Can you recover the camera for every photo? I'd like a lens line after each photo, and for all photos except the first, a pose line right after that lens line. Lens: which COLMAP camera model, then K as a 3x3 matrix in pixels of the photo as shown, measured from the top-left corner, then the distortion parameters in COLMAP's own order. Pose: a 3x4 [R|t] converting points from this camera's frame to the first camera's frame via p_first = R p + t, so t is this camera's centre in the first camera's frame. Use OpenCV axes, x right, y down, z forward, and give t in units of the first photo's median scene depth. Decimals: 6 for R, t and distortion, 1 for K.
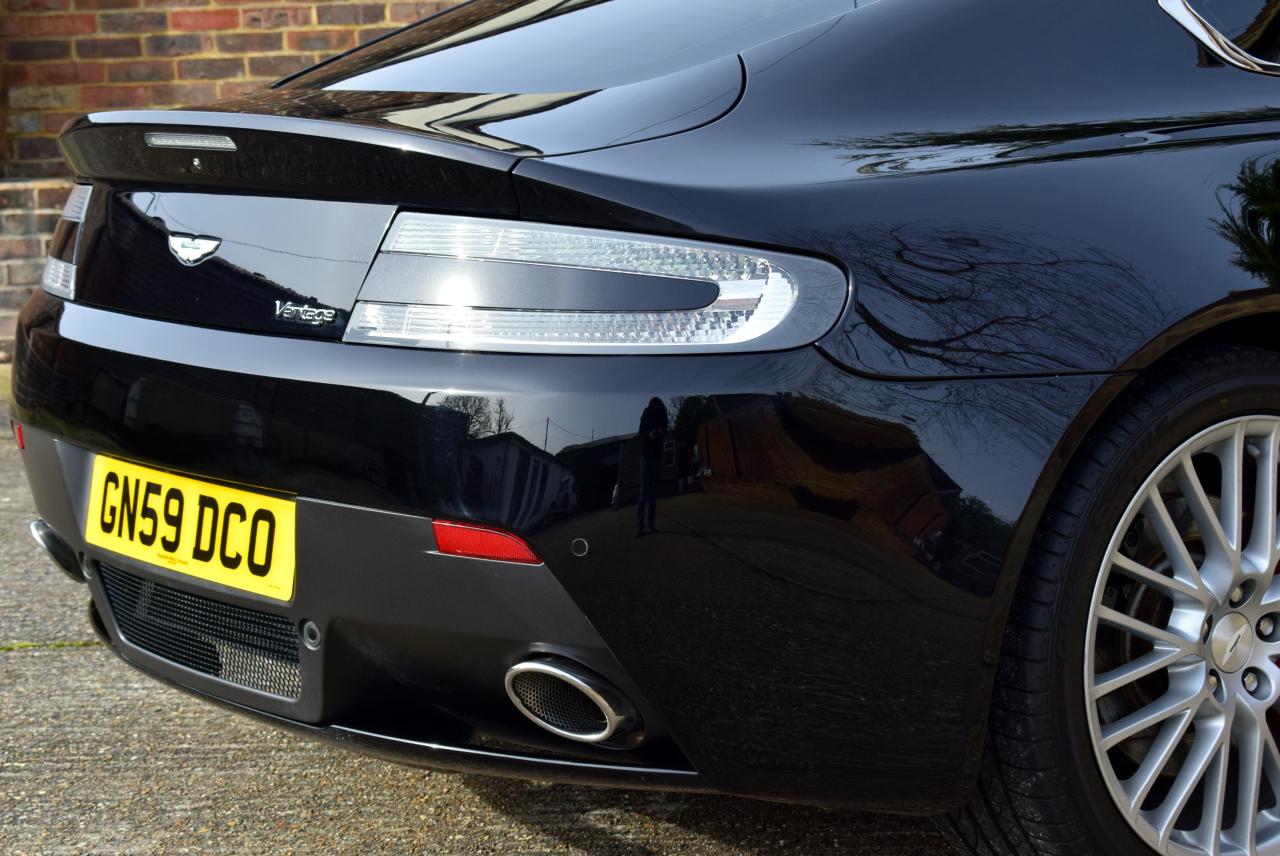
lens RADIAL K [[2902.6, 0, 640.0], [0, 2902.6, 428.0], [0, 0, 1]] dist [0.084783, -0.178961]
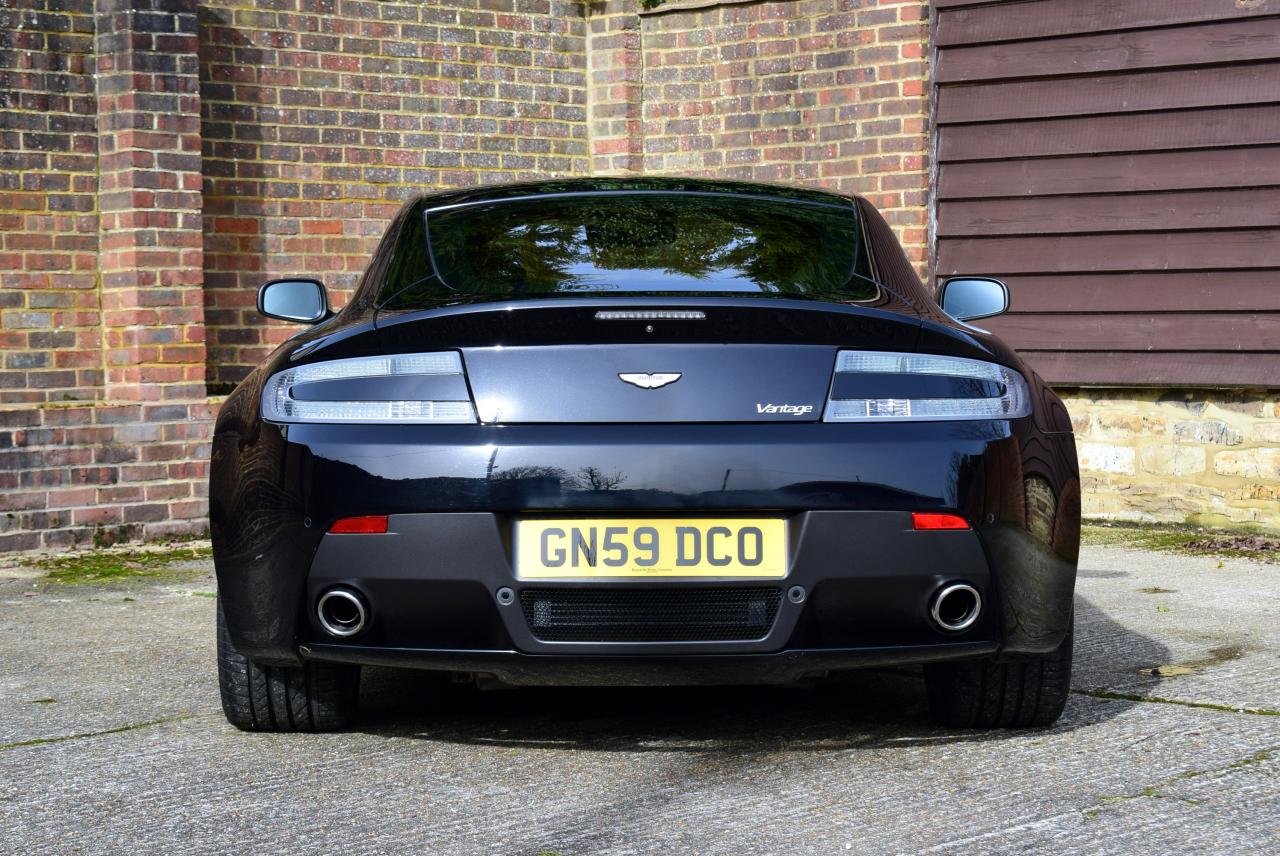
lens RADIAL K [[2902.6, 0, 640.0], [0, 2902.6, 428.0], [0, 0, 1]] dist [0.084783, -0.178961]
pose [[0.581134, -0.001018, 0.813807, -1.459777], [0.105227, 0.991699, -0.073900, 0.084165], [-0.806976, 0.128580, 0.576417, 0.059106]]
